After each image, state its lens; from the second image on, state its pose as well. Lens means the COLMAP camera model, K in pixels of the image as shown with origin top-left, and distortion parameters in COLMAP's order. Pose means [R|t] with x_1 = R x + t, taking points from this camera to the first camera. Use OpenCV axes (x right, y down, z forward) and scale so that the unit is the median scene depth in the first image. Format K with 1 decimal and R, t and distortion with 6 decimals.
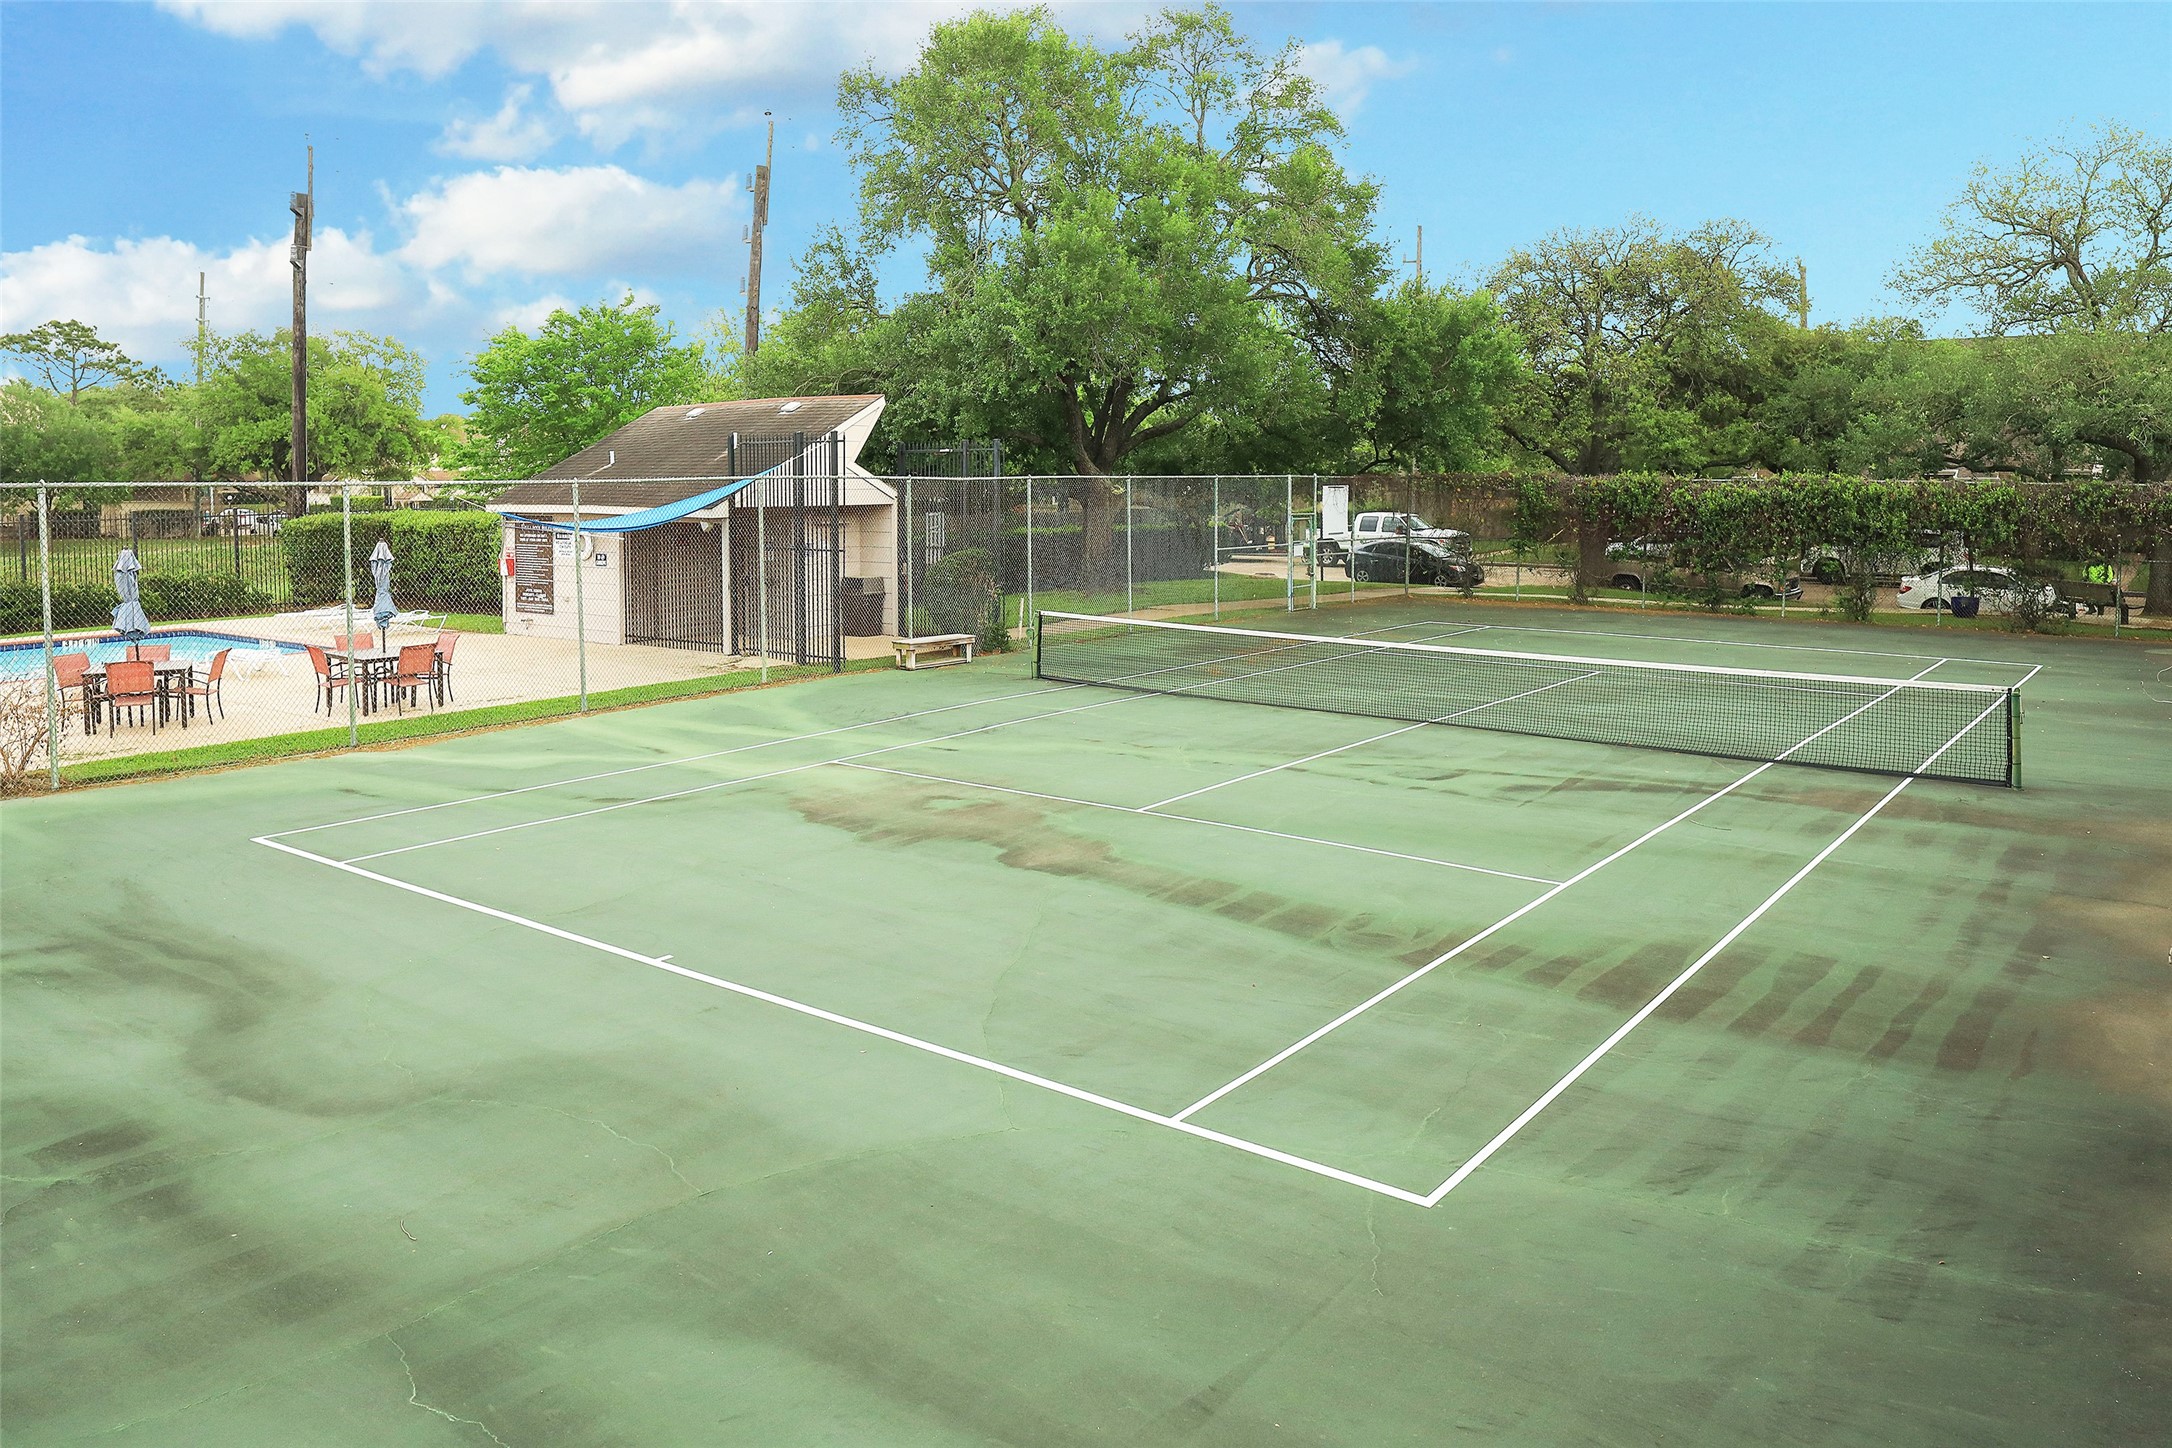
lens RADIAL K [[1563.6, 0, 1086.1], [0, 1563.6, 721.8], [0, 0, 1]] dist [-0.004036, 0.001046]
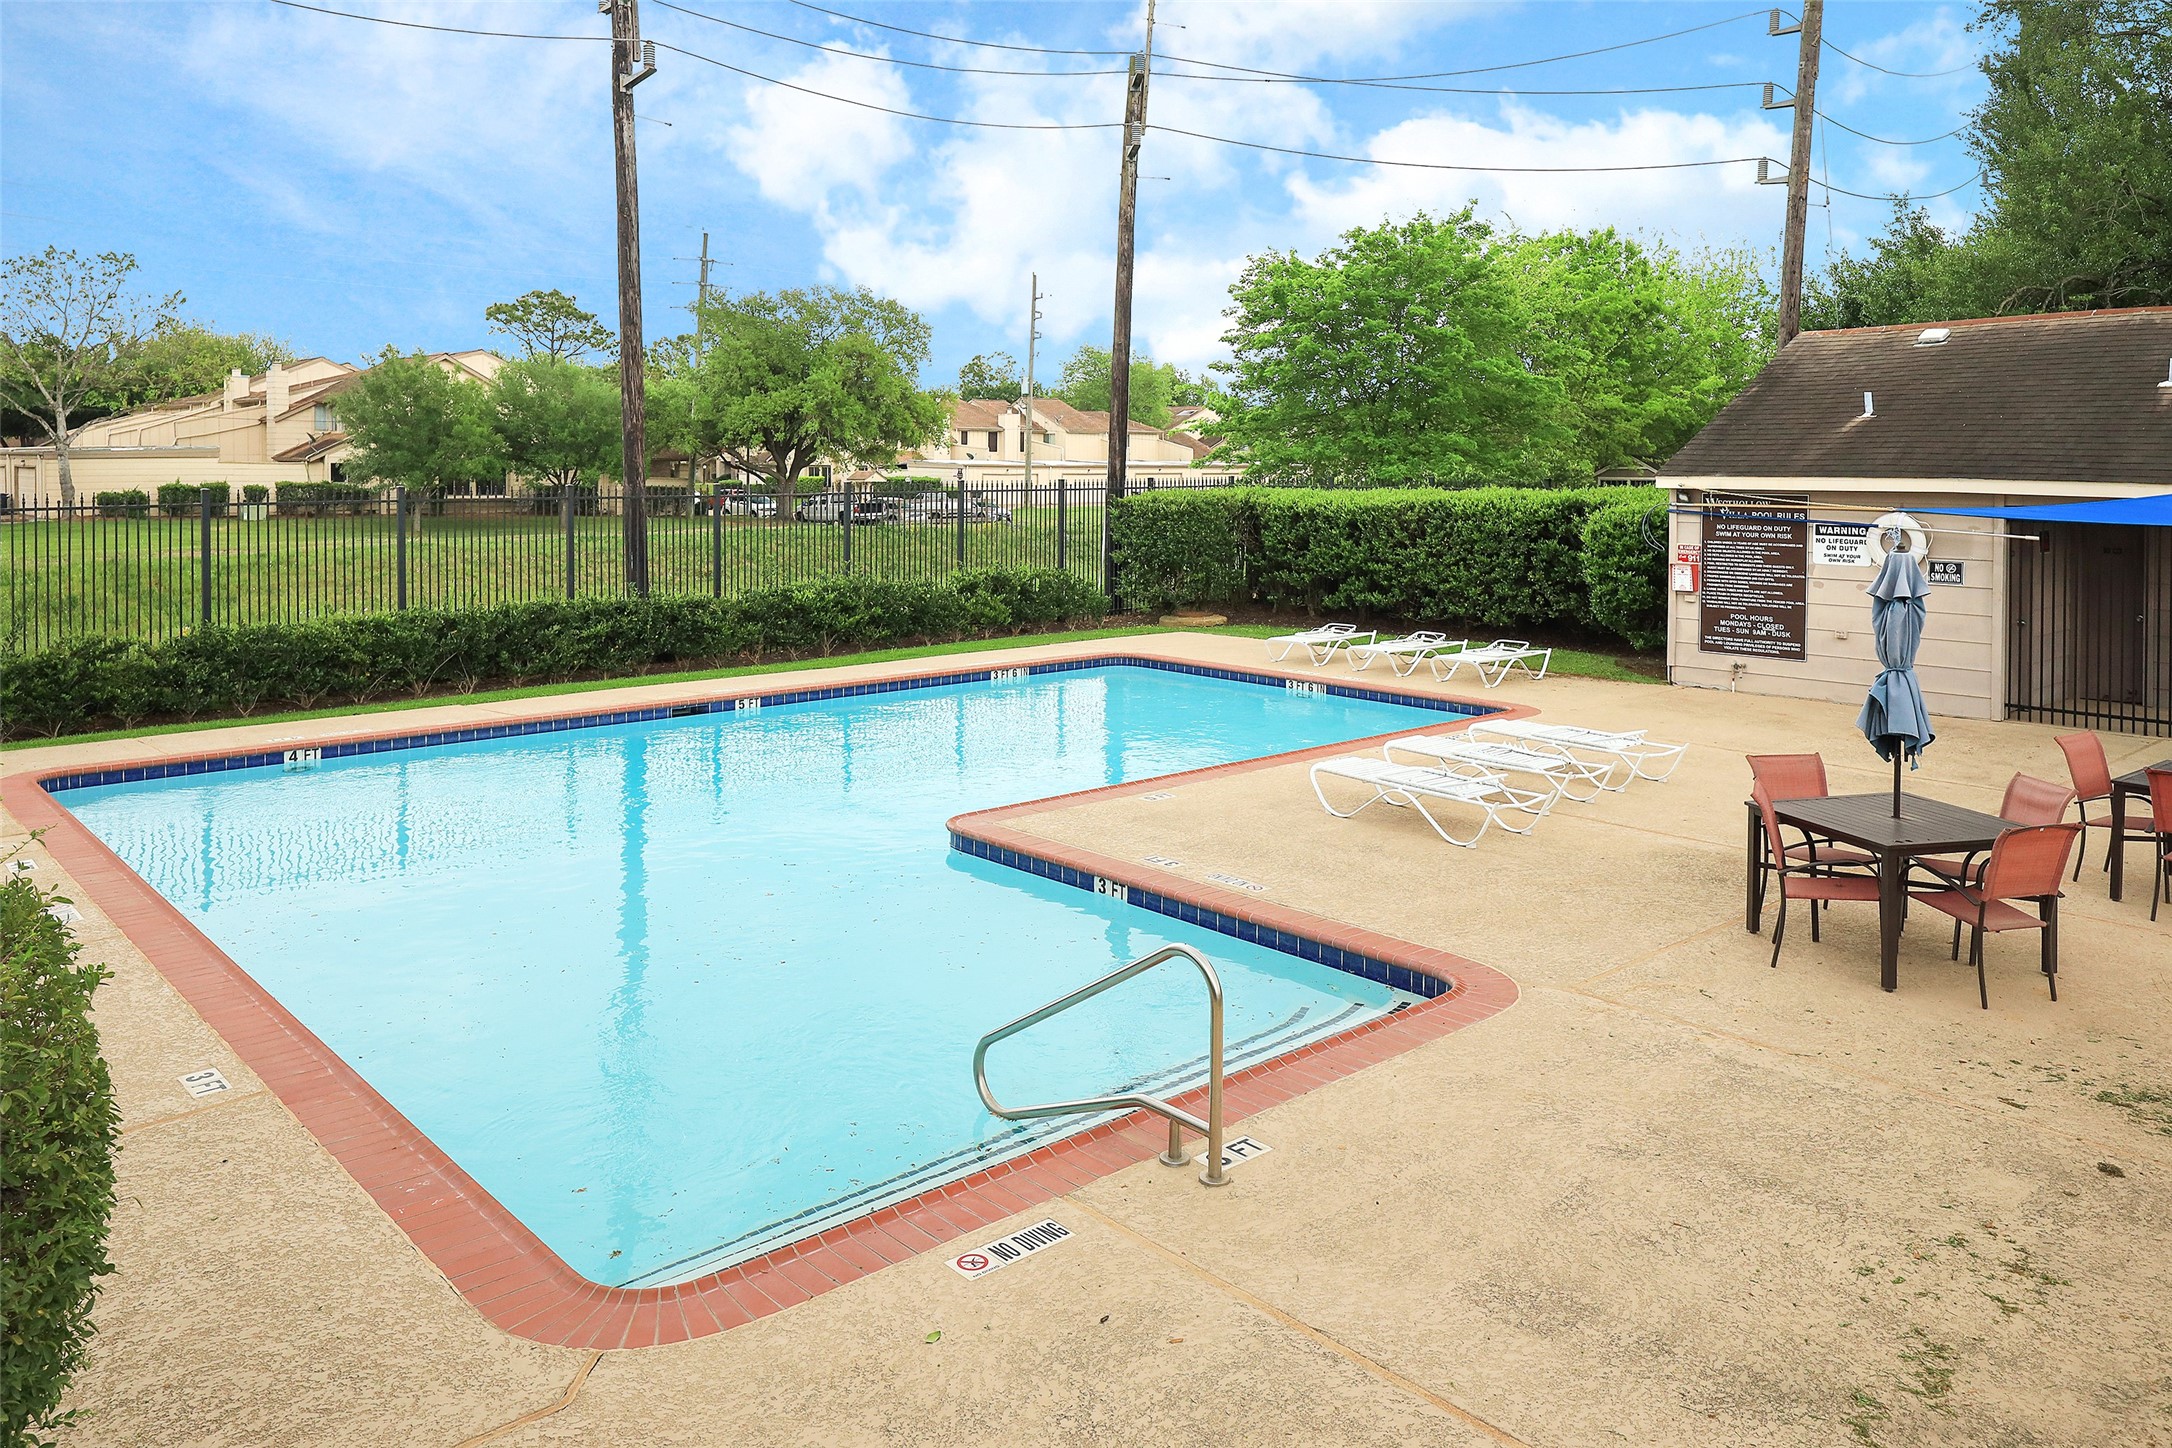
lens RADIAL K [[1563.6, 0, 1084.9], [0, 1563.6, 721.3], [0, 0, 1]] dist [-0.004036, 0.001046]
pose [[0.983879, 0.041471, -0.173961, -0.418564], [-0.040641, 0.999139, 0.008333, -0.031699], [0.174157, -0.001129, 0.984717, 0.293491]]
